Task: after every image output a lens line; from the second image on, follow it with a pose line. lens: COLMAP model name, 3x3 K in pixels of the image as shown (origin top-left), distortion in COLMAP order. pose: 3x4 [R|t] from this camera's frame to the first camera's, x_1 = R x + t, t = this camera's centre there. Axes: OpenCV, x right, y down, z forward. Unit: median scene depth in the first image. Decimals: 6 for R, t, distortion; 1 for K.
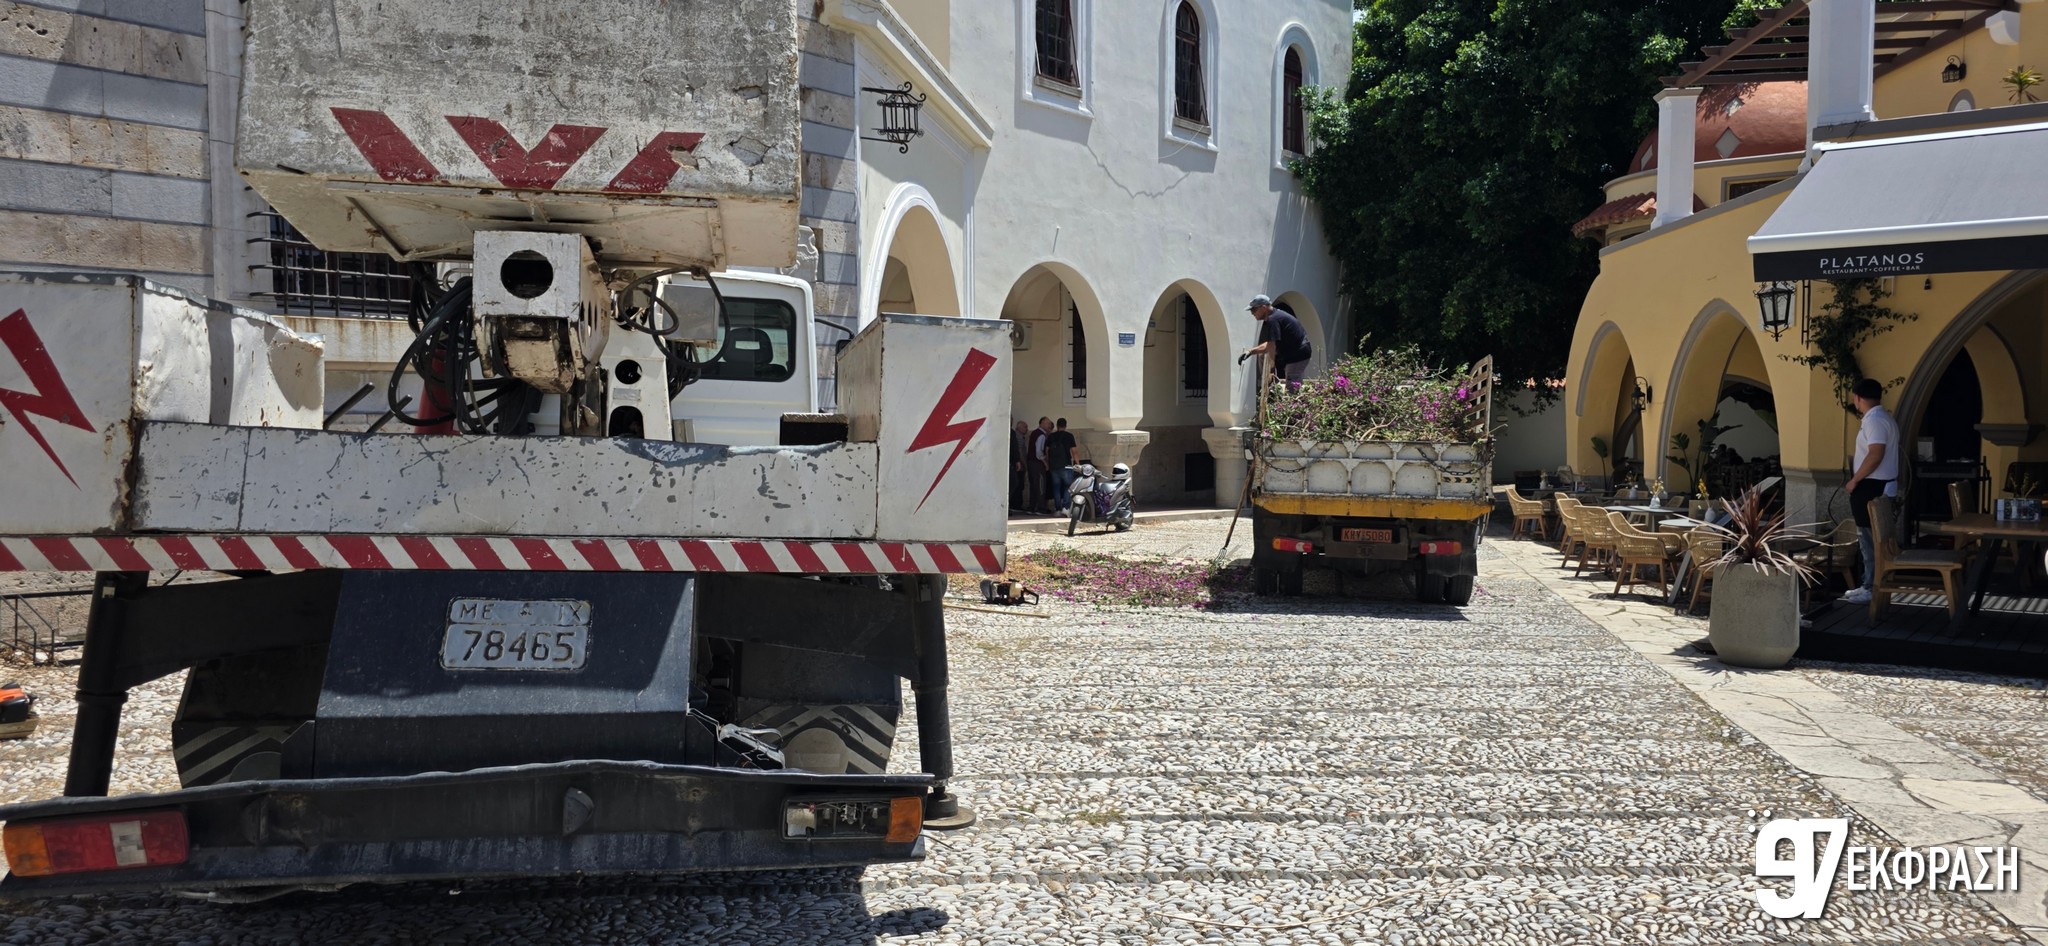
lens RADIAL K [[1343.0, 0, 1023.8], [0, 1343.0, 467.6], [0, 0, 1]] dist [0.038859, -0.008685]
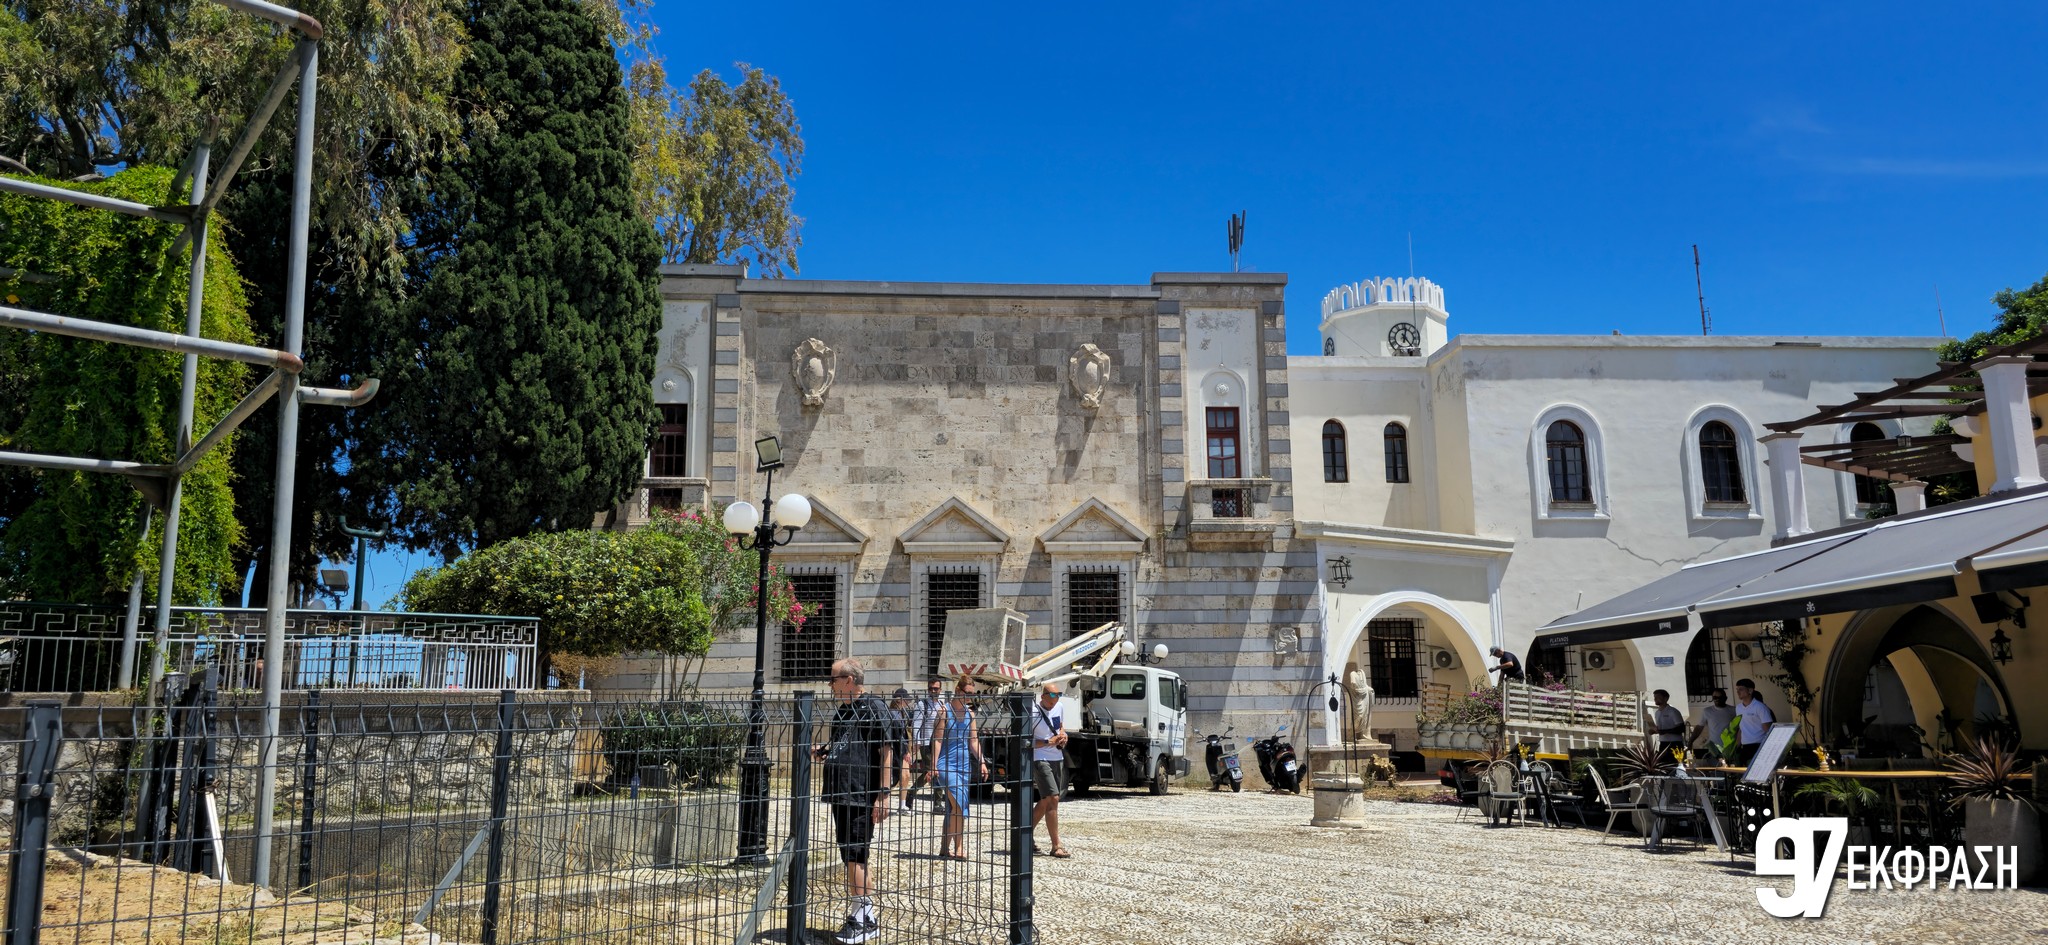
lens RADIAL K [[1343.0, 0, 1022.9], [0, 1343.0, 475.3], [0, 0, 1]] dist [0.038859, -0.008685]
pose [[0.656549, -0.136829, -0.741769, 0.816862], [-0.029761, 0.977944, -0.206736, 0.034192], [0.753696, 0.157808, 0.637996, -0.537671]]
